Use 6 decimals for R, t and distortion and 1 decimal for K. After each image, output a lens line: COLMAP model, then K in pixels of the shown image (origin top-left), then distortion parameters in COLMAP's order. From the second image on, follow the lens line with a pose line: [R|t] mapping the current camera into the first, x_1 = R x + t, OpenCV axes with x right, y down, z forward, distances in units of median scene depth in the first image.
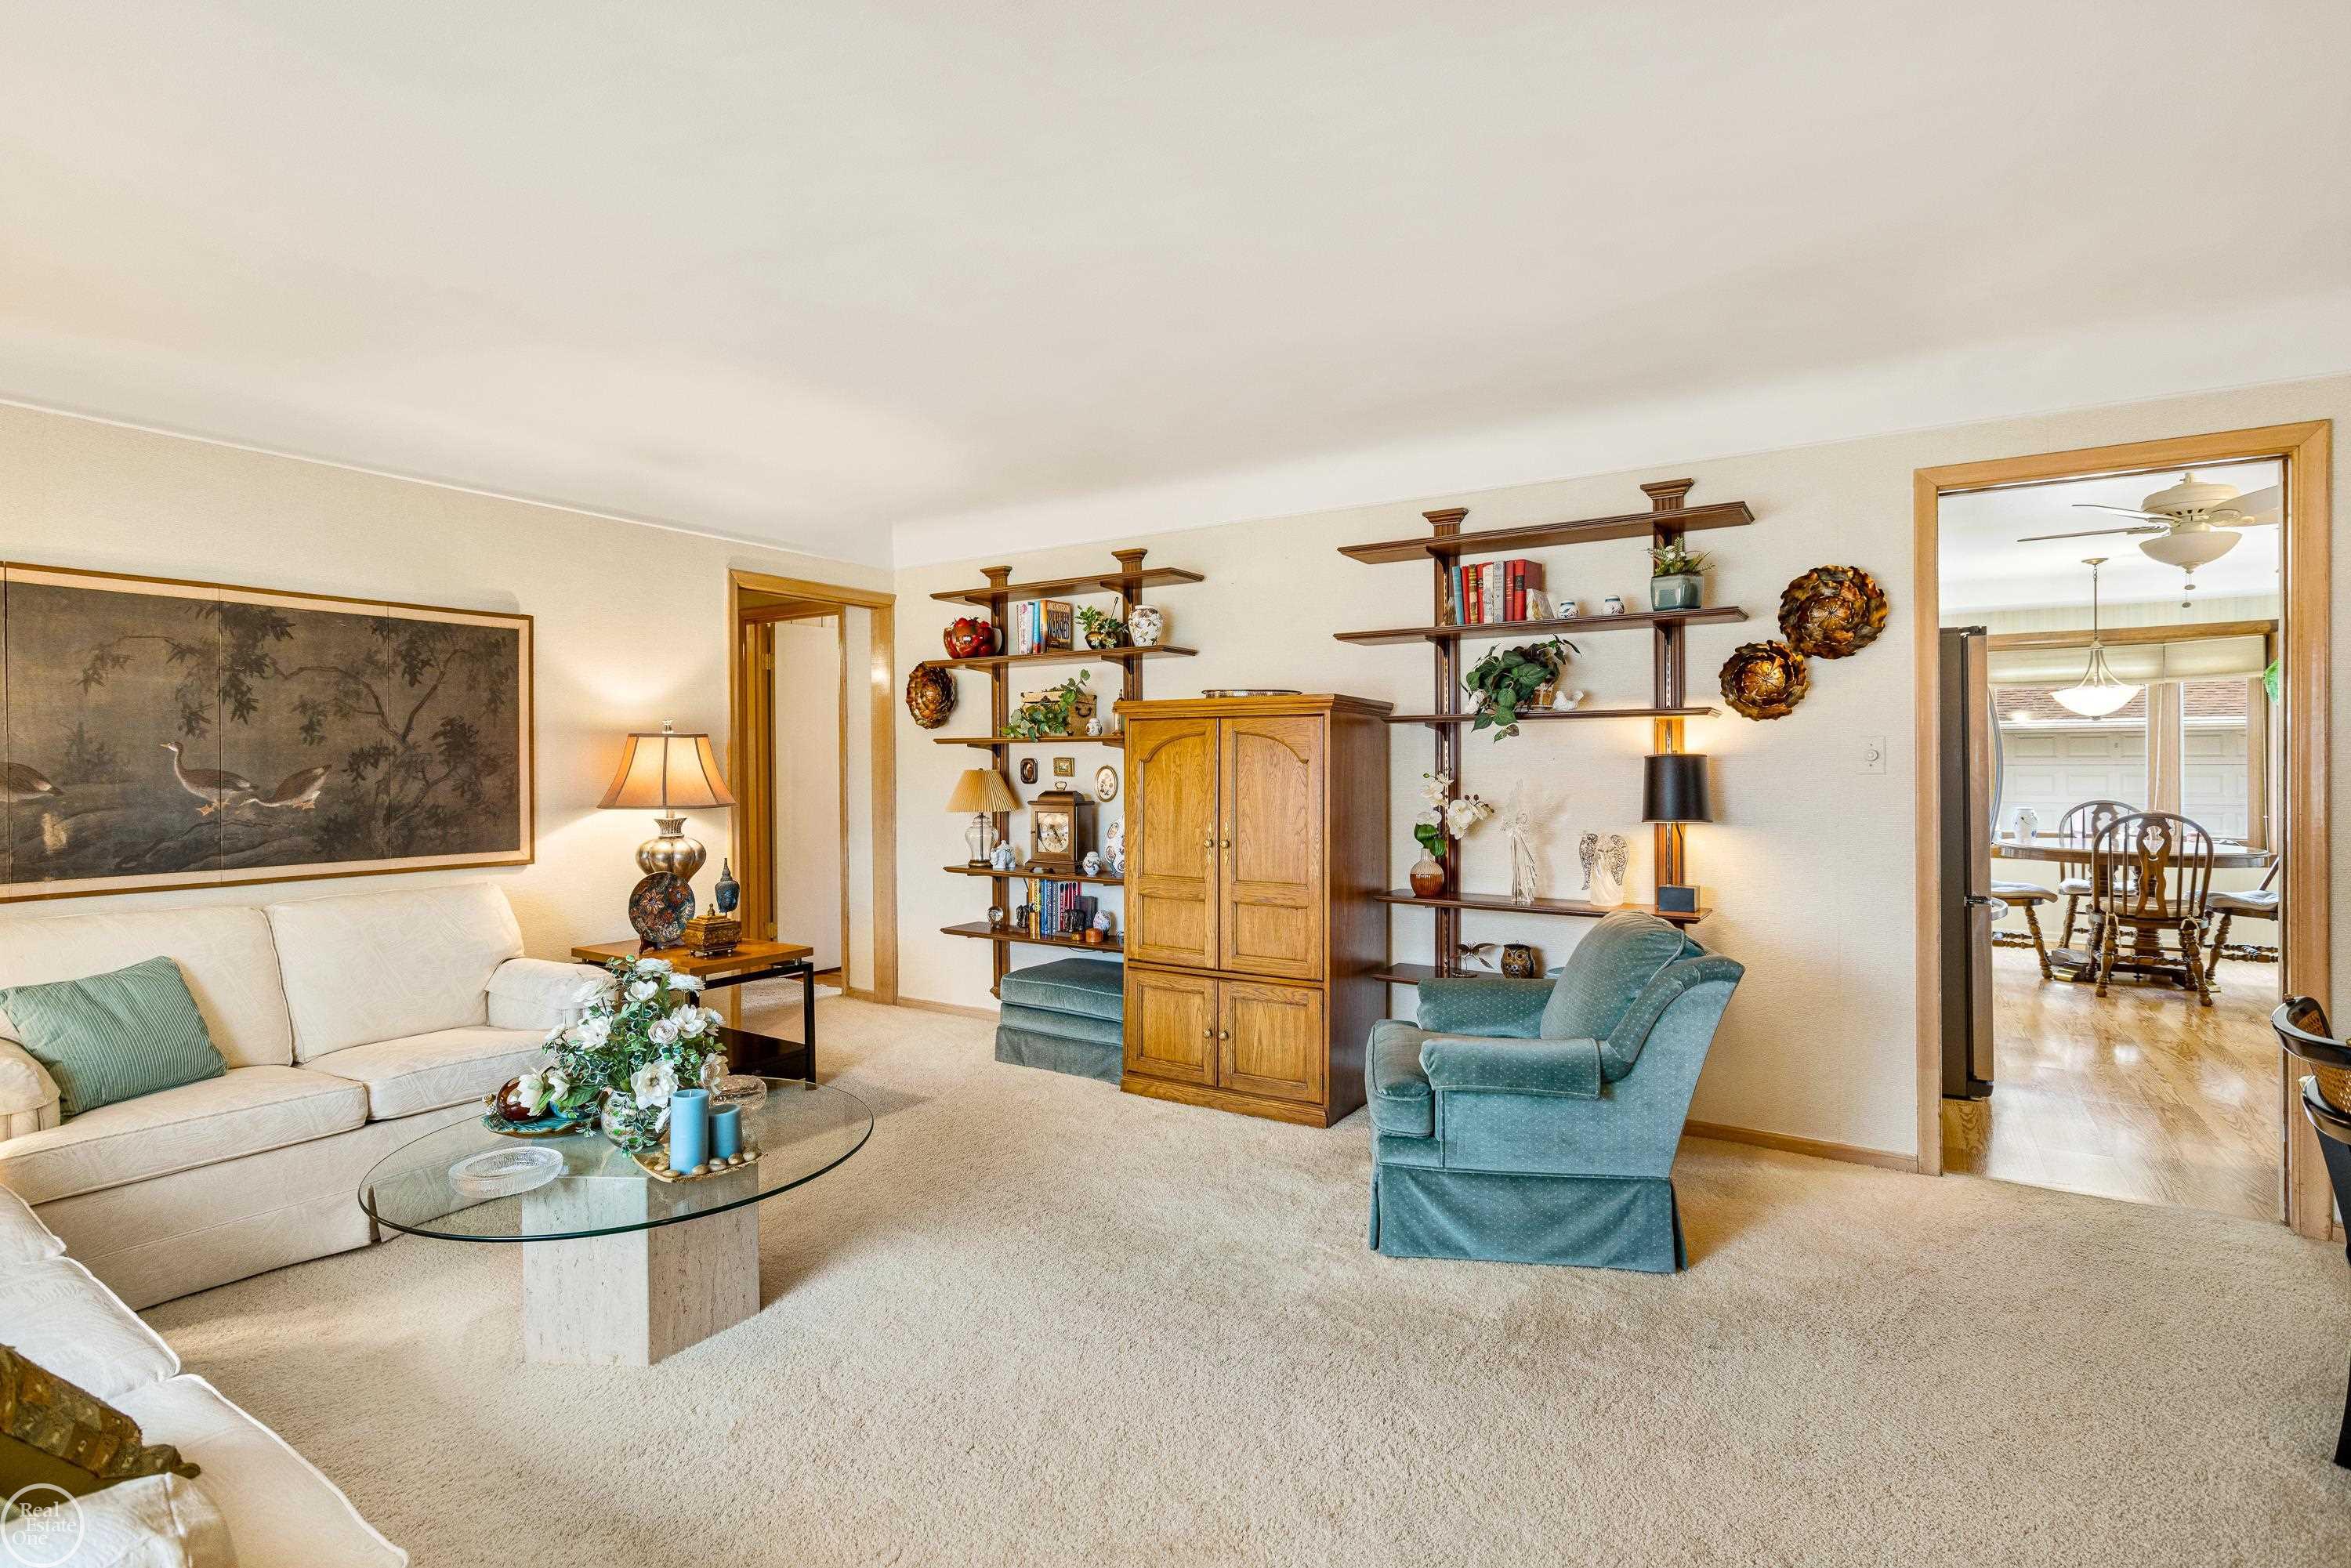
lens RADIAL K [[1117.1, 0, 1167.5], [0, 1117.1, 764.9], [0, 0, 1]] dist [-0.004014, -0.000377]
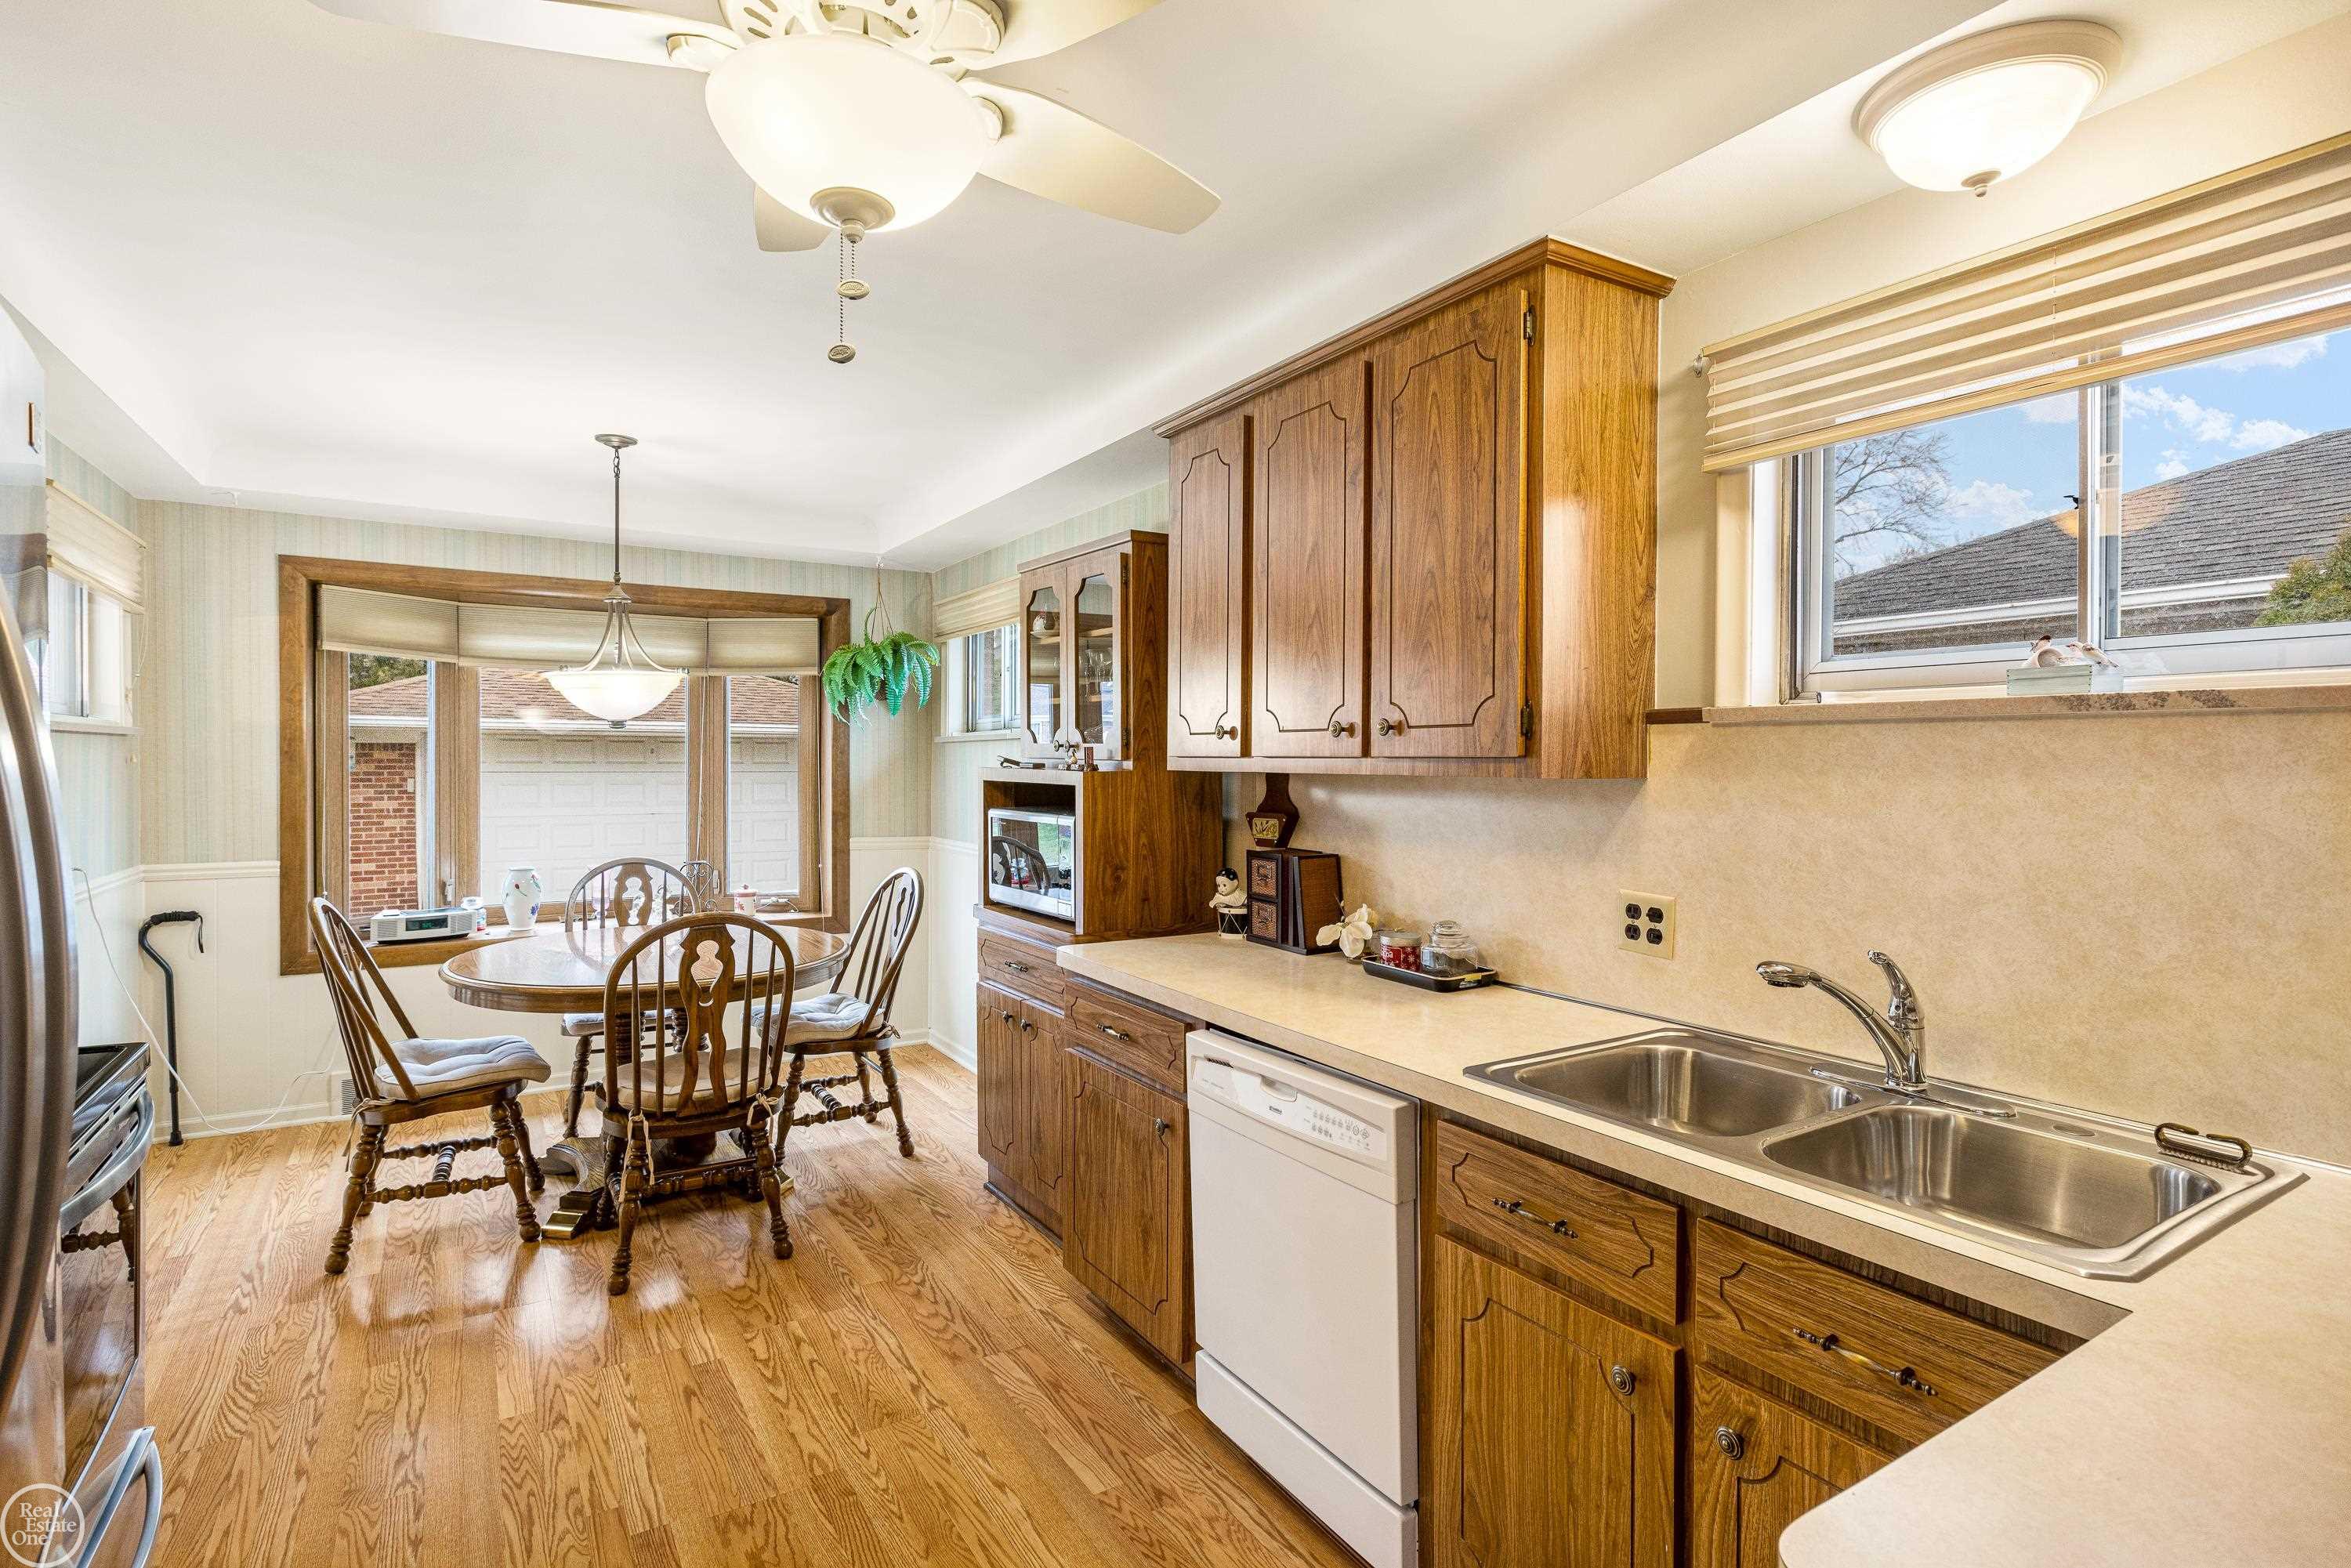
lens RADIAL K [[1117.1, 0, 1173.4], [0, 1117.1, 775.4], [0, 0, 1]] dist [-0.004014, -0.000377]
pose [[0.419188, -0.009780, 0.907847, 0.497806], [-0.005378, 0.999898, 0.013255, -0.028474], [-0.907884, -0.010439, 0.419093, 0.575968]]
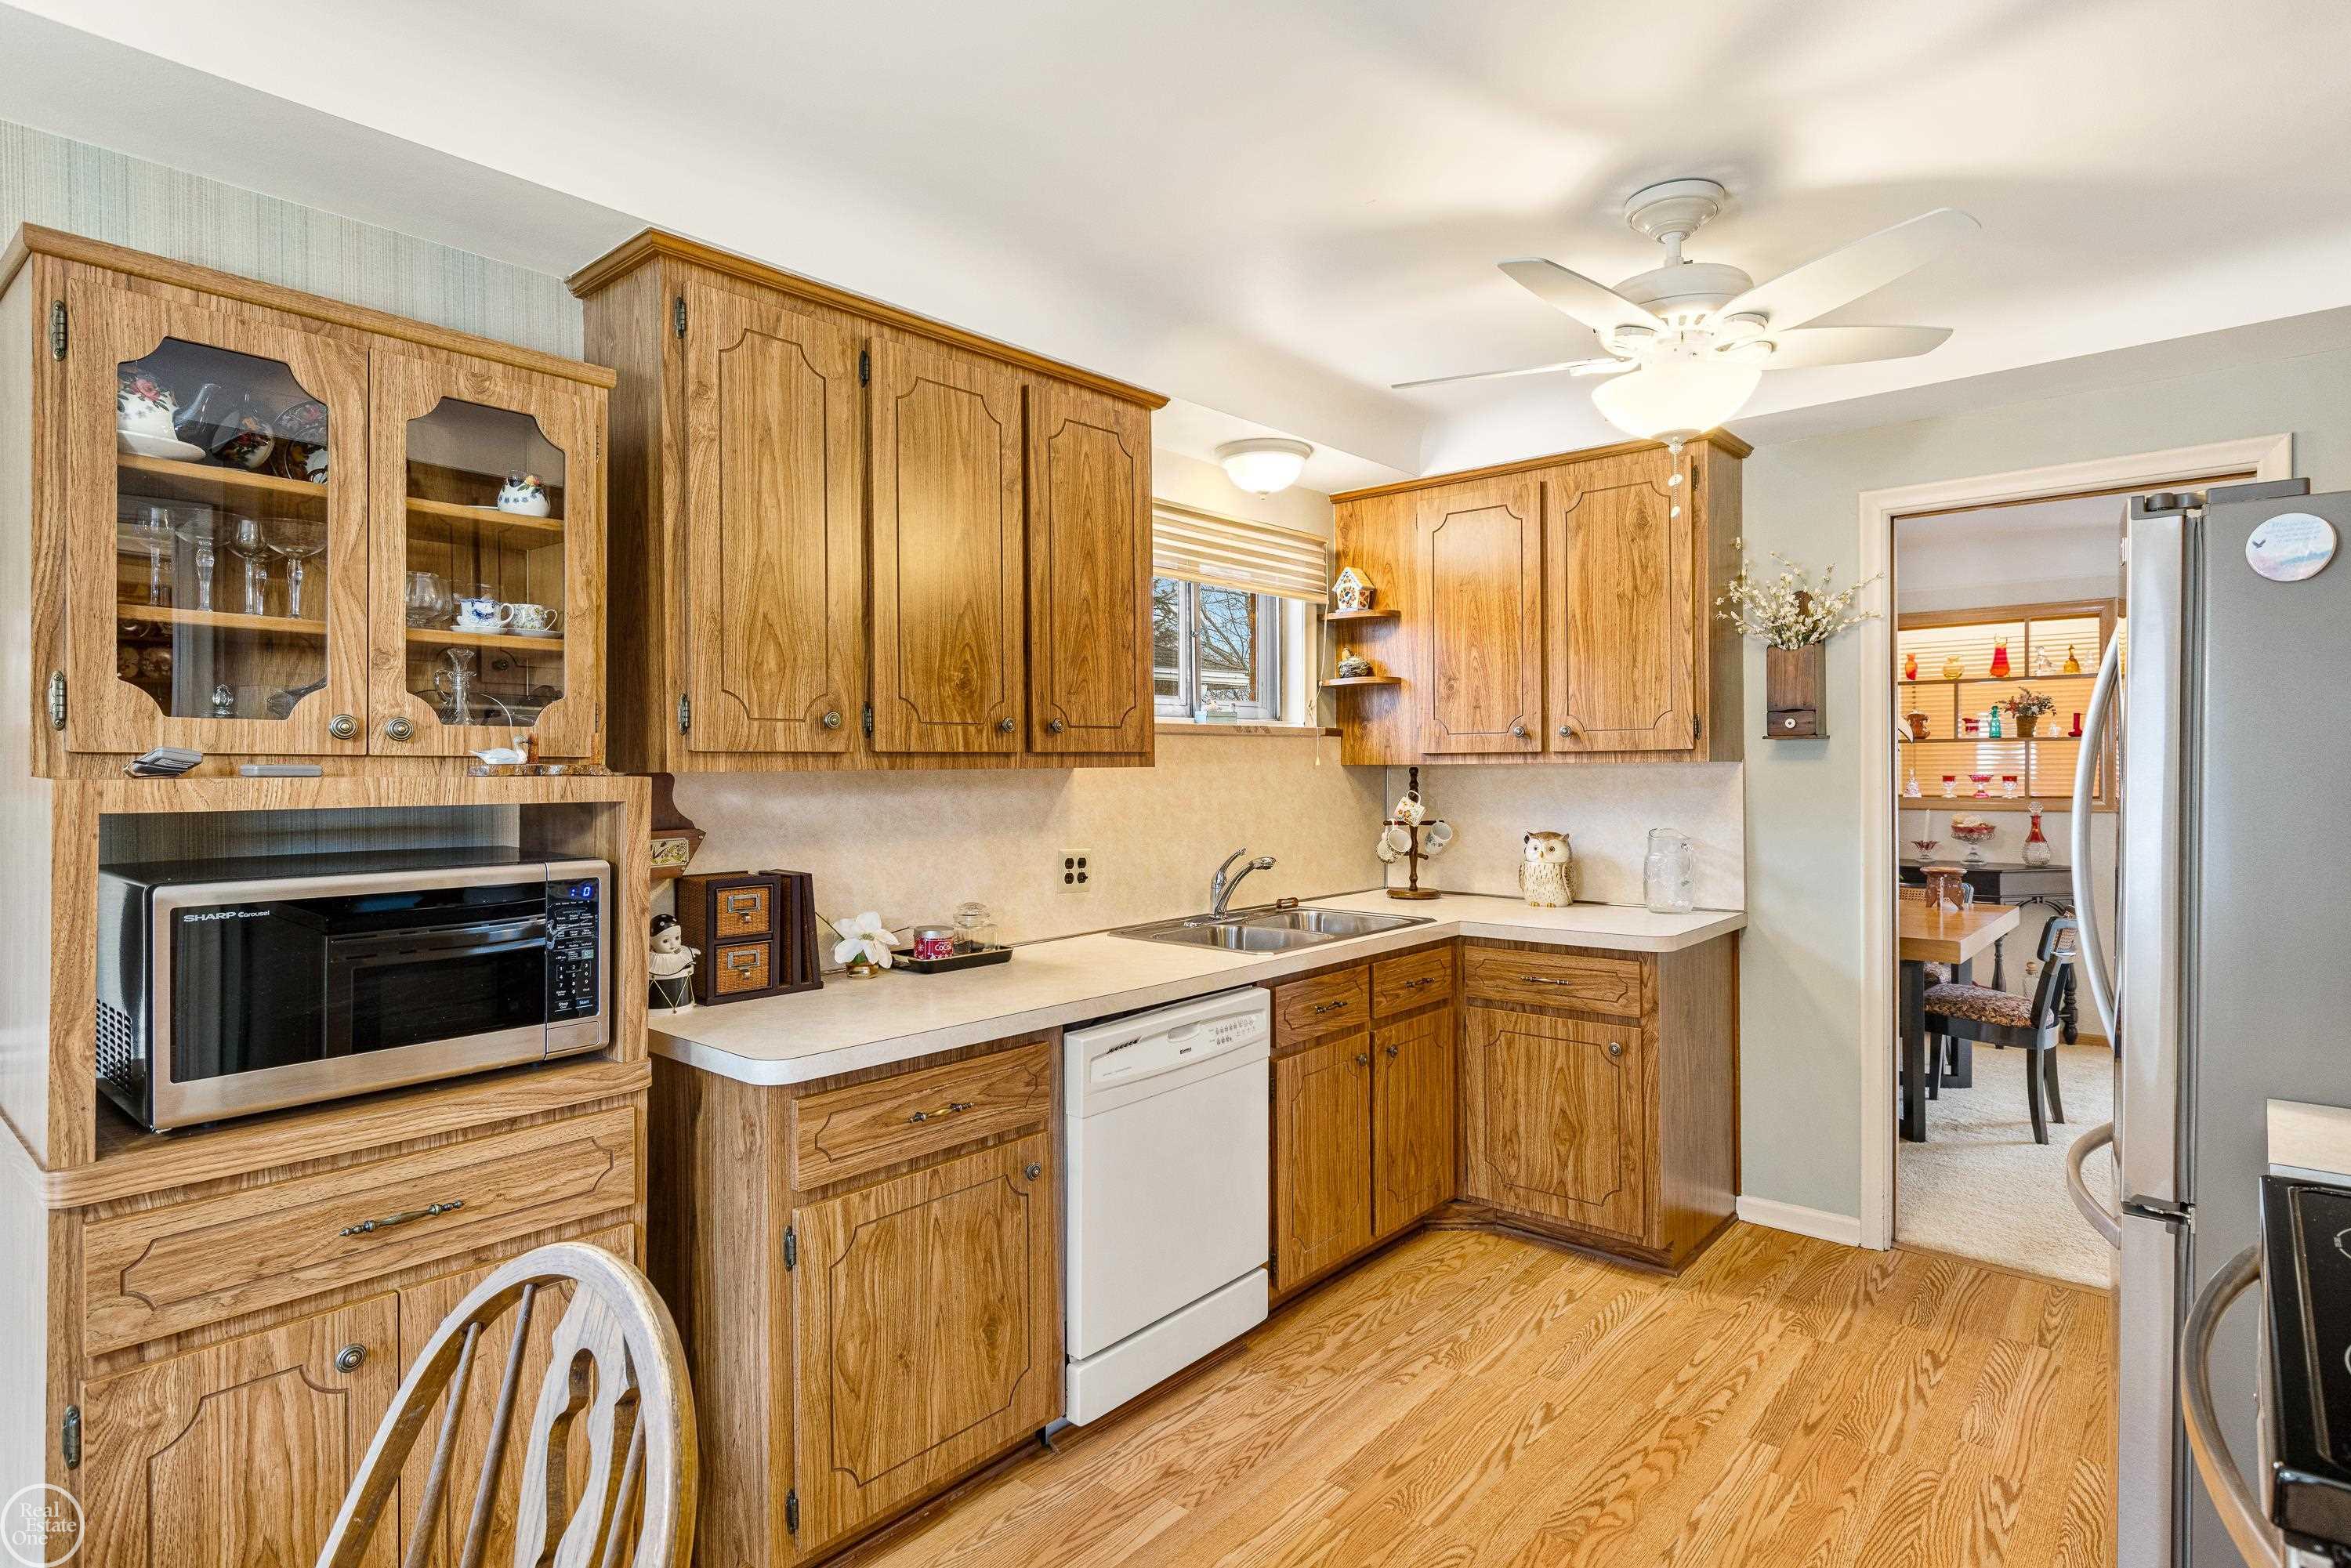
lens RADIAL K [[1215.5, 0, 1152.6], [0, 1215.5, 774.3], [0, 0, 1]] dist [-0.001515, 0.000299]
pose [[-0.988077, 0.006072, 0.153841, 0.768864], [0.007432, 0.999938, 0.008263, -0.024937], [-0.153781, 0.009308, -0.988061, 1.134603]]
